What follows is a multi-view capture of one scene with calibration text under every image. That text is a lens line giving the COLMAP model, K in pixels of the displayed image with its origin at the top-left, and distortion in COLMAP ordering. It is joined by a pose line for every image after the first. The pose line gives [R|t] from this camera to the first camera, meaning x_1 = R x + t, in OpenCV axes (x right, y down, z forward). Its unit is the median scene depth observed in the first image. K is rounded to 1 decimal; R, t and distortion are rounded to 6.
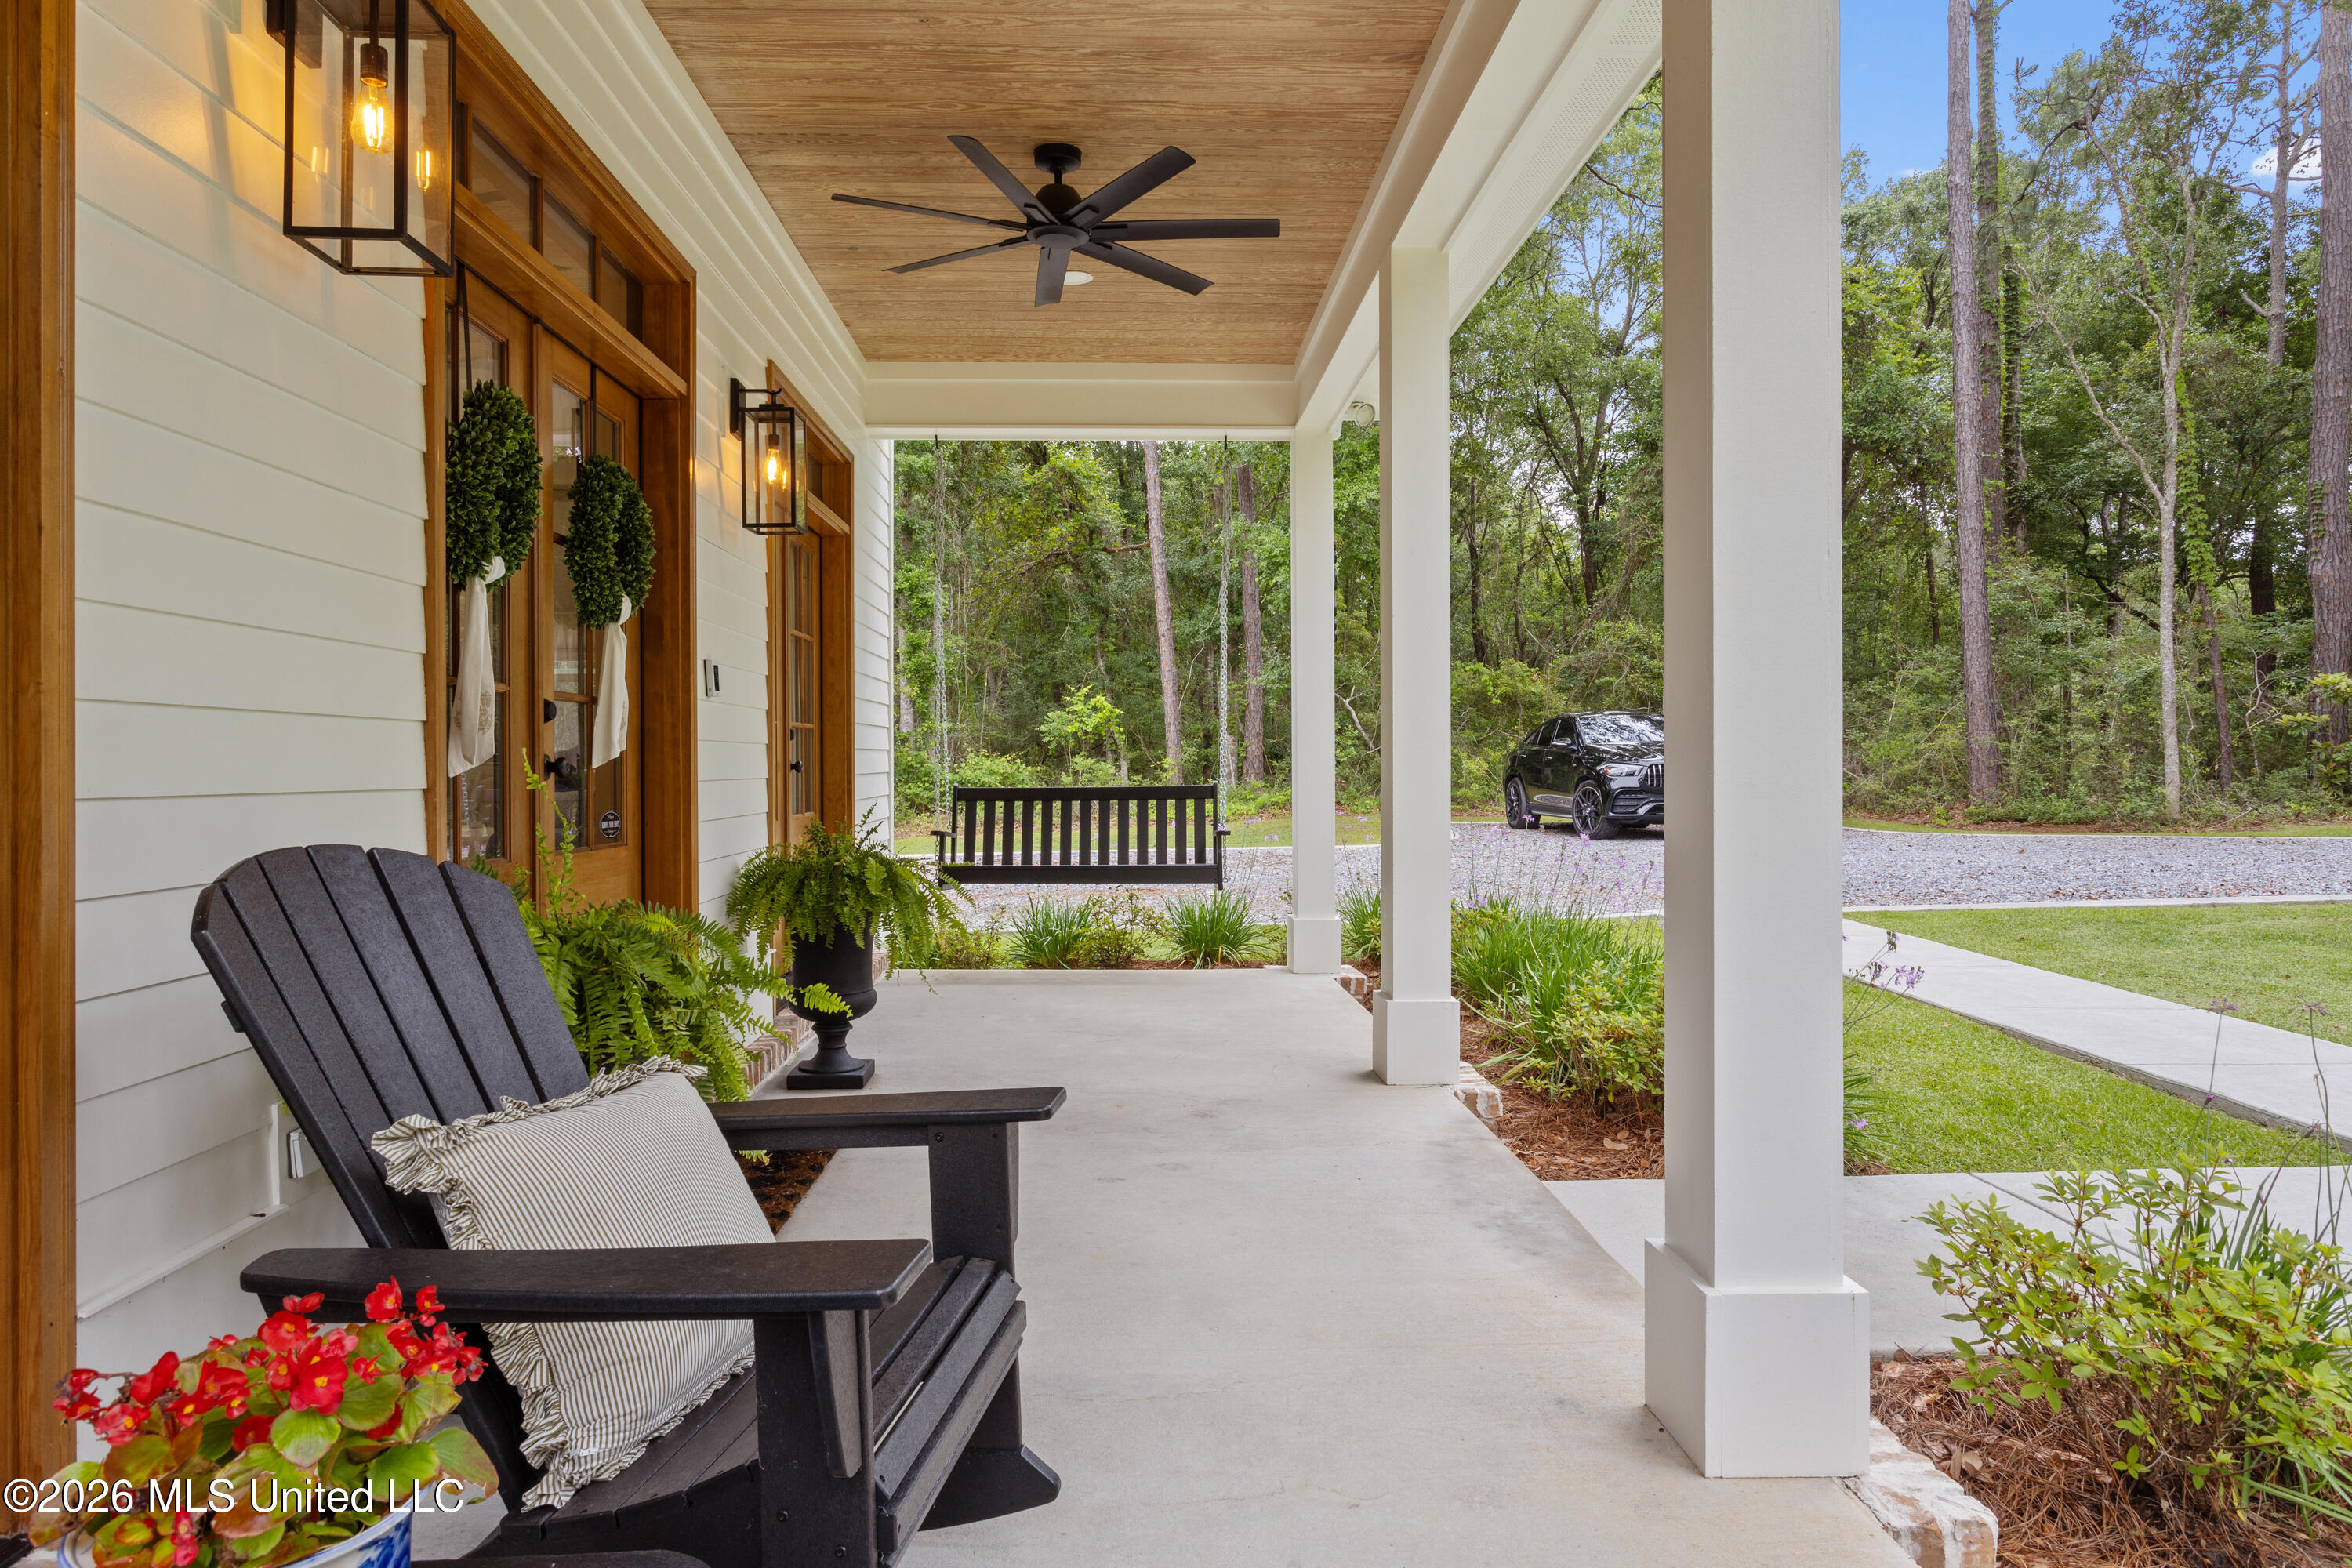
lens RADIAL K [[1405.0, 0, 1176.8], [0, 1405.0, 755.6], [0, 0, 1]] dist [-0.000669, 0.000658]
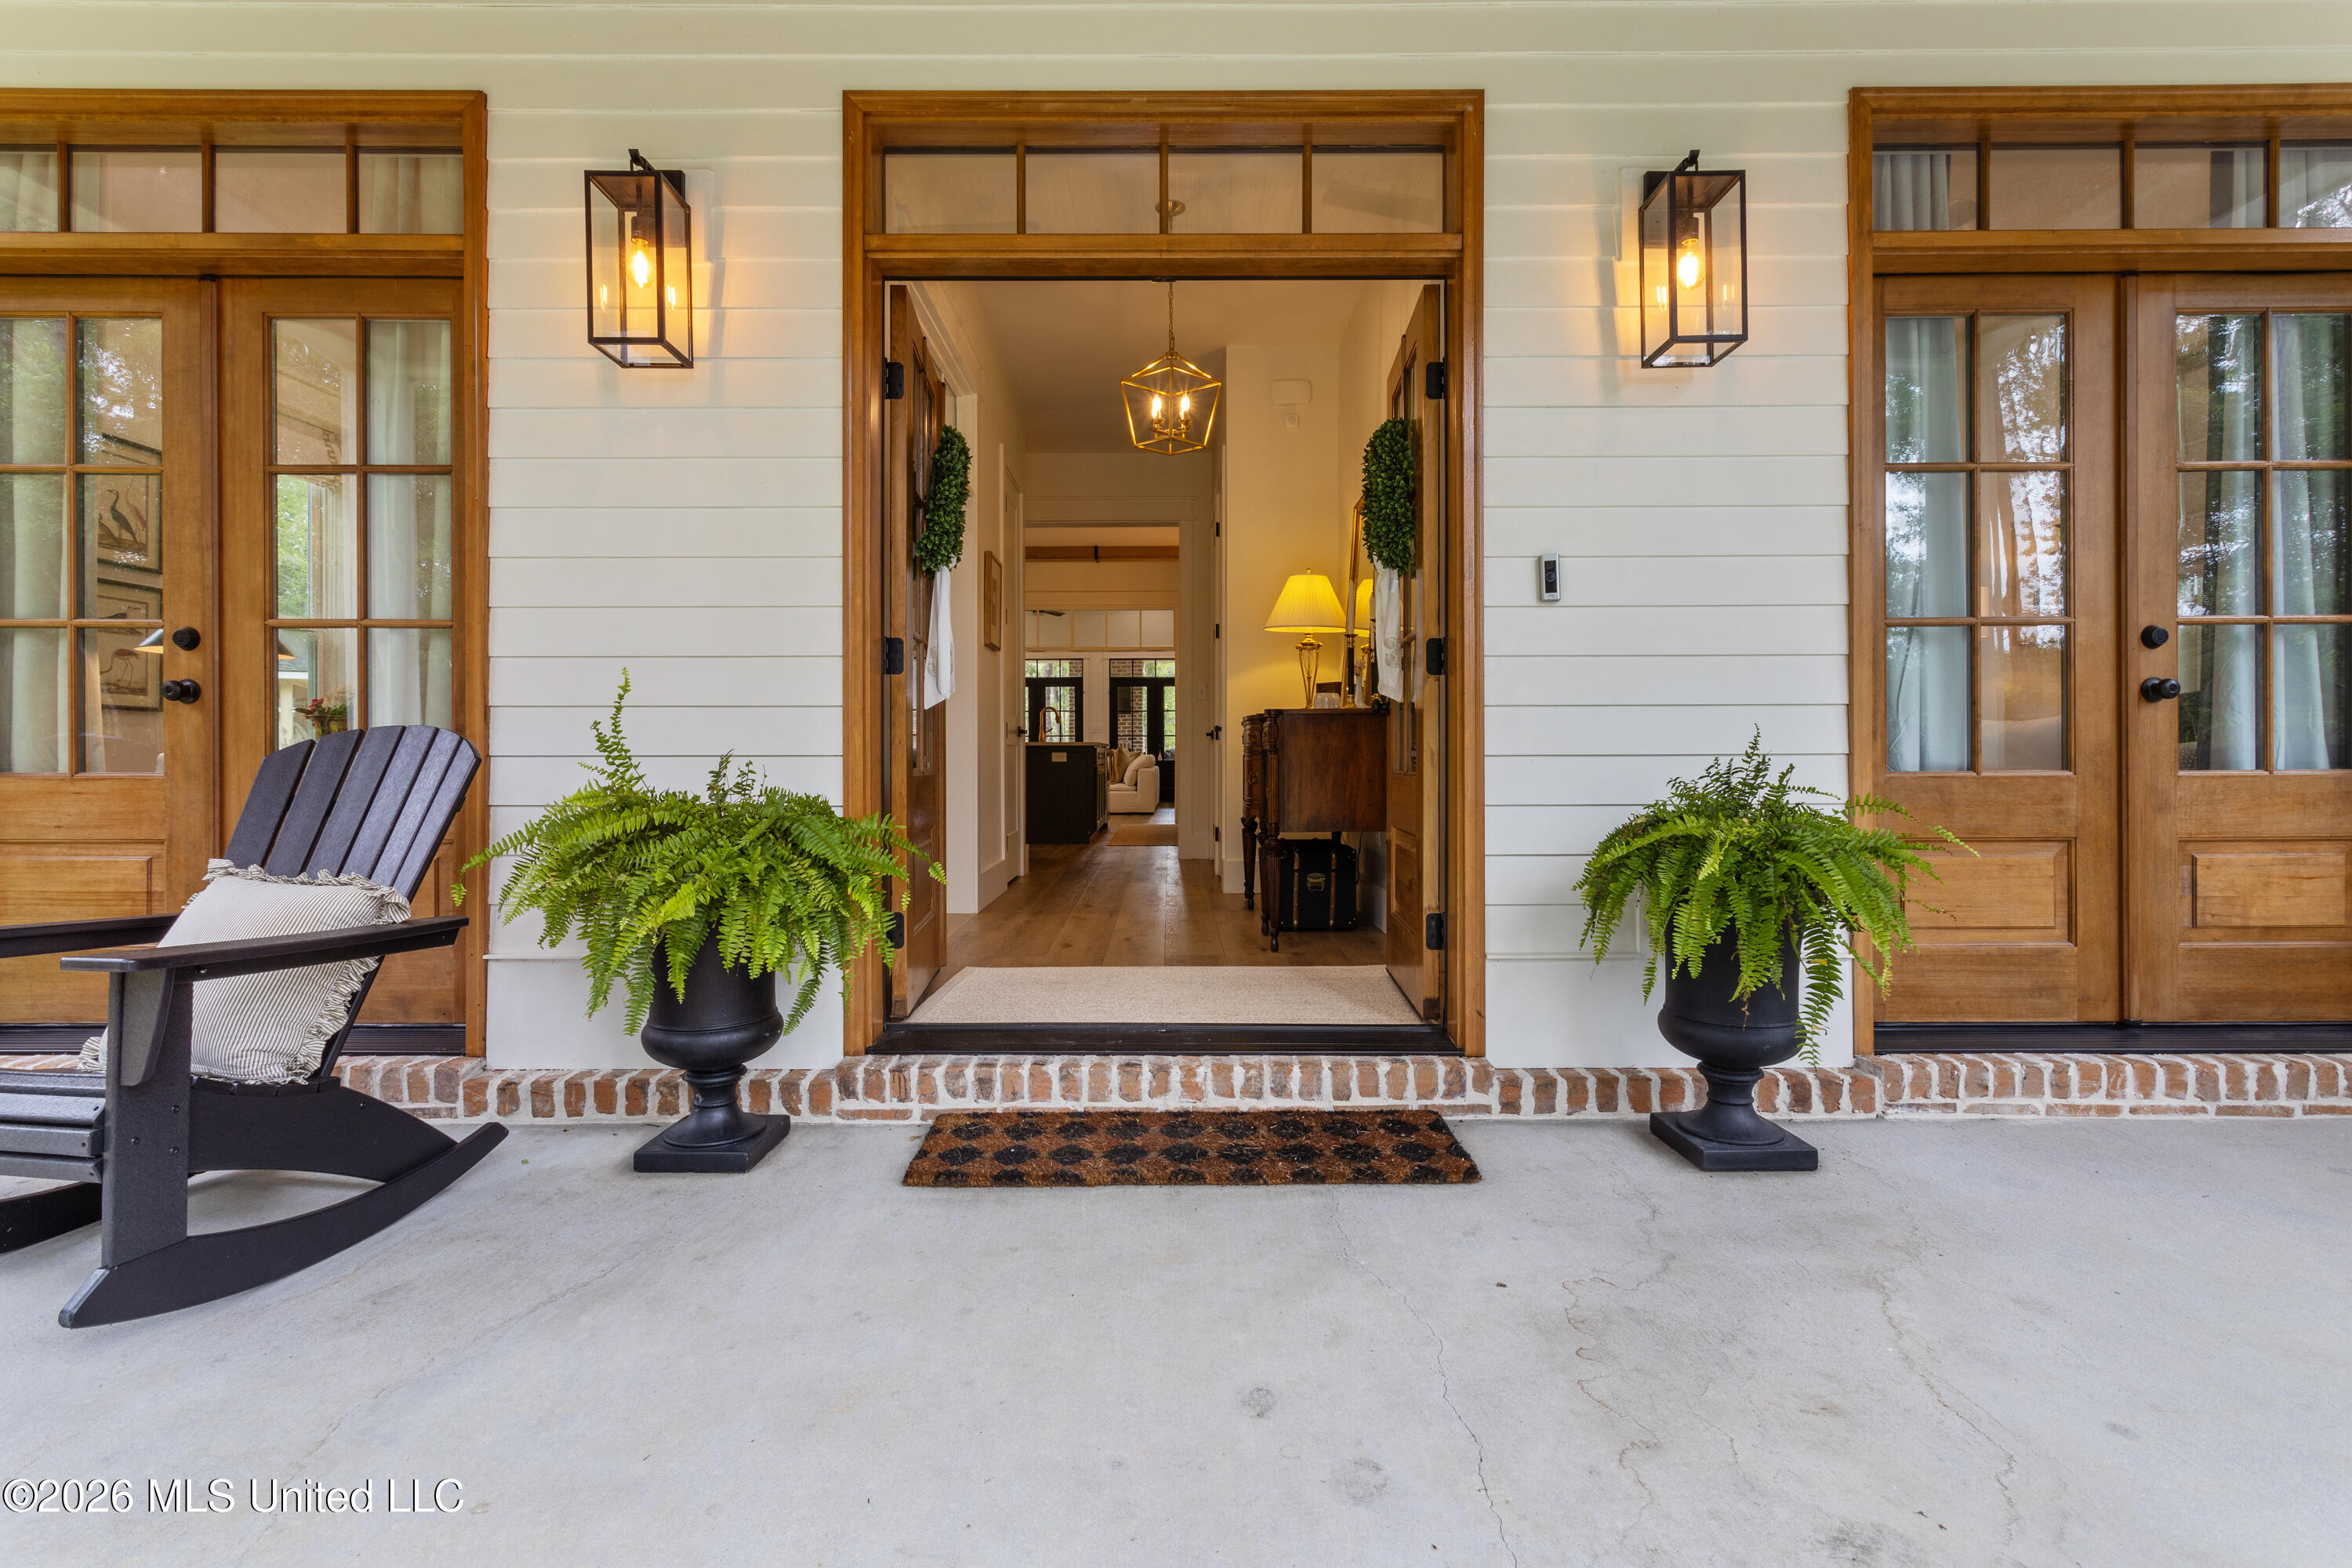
lens RADIAL K [[1105.5, 0, 1174.0], [0, 1105.5, 769.1], [0, 0, 1]] dist [0.001108, 0.001236]
pose [[-0.041577, 0.008880, -0.999096, 0.286212], [0.009515, 0.999919, 0.008491, 0.043555], [0.999090, -0.009154, -0.041658, 0.751053]]
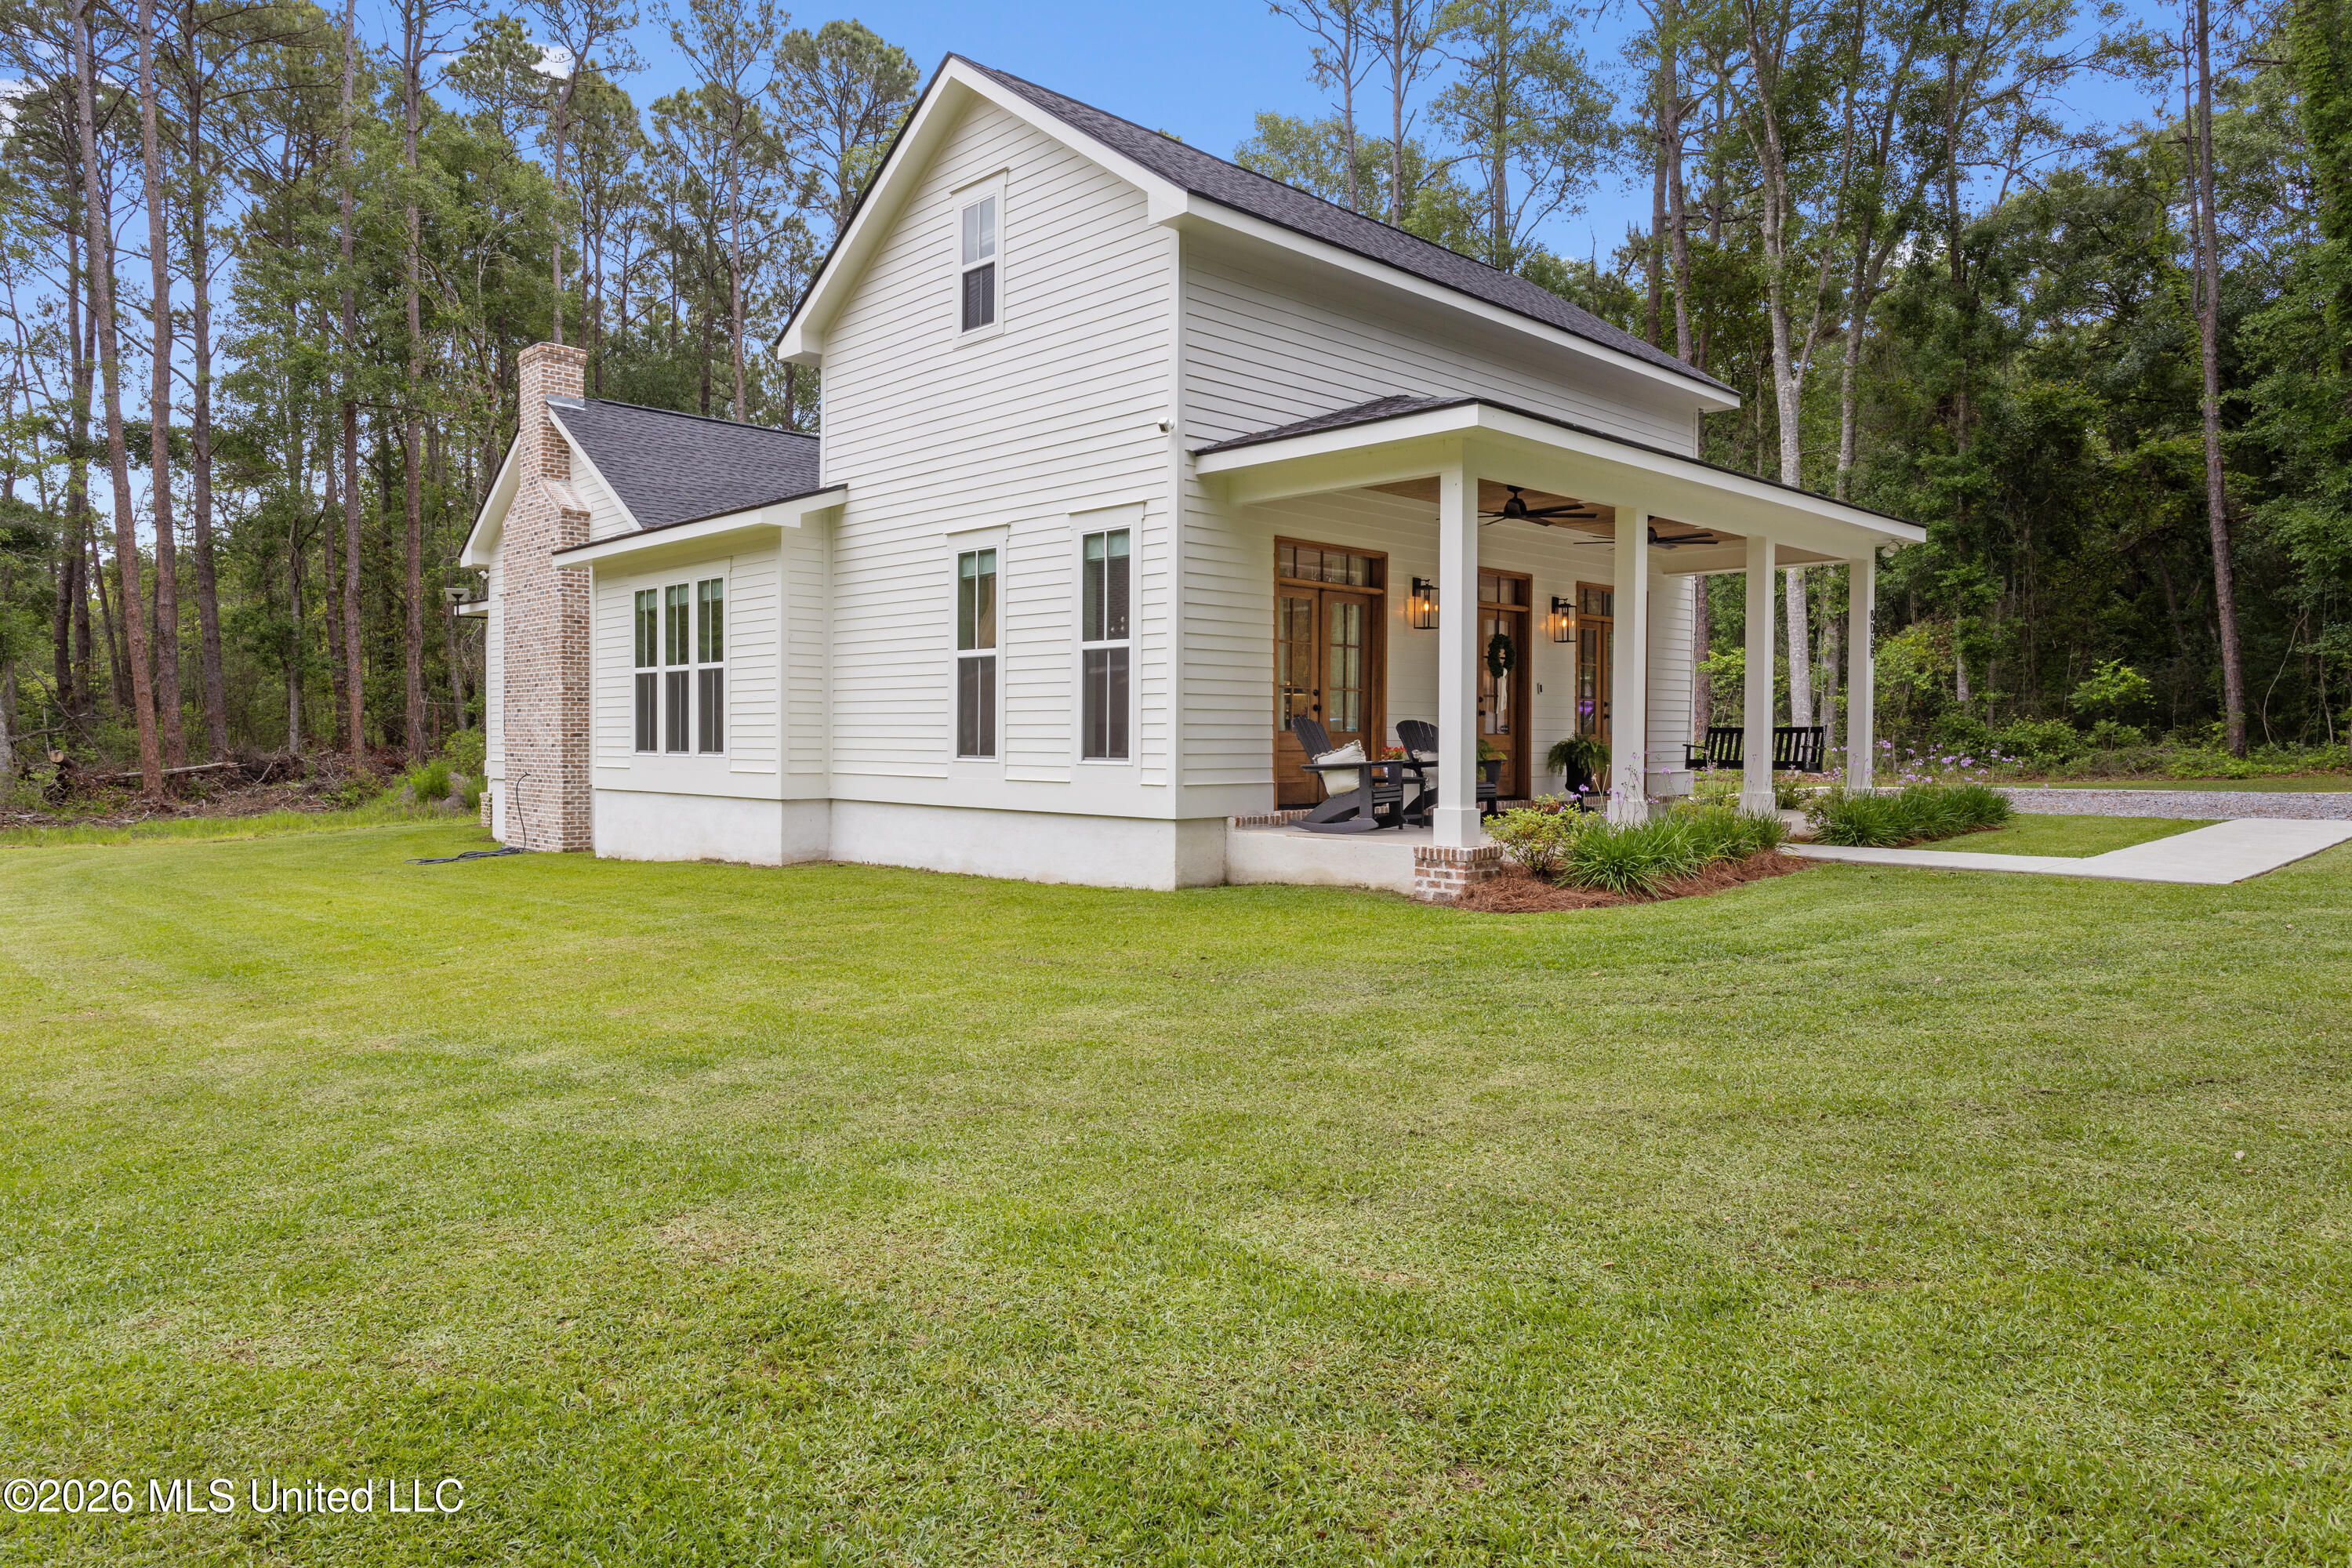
lens RADIAL K [[1448.3, 0, 1176.0], [0, 1448.3, 784.0], [0, 0, 1]] dist [0.000021, 0.000084]
pose [[0.666515, 0.027488, -0.744985, 1.599943], [0.000300, 0.999310, 0.037140, 0.043555], [0.745491, -0.024977, 0.666047, -1.888613]]
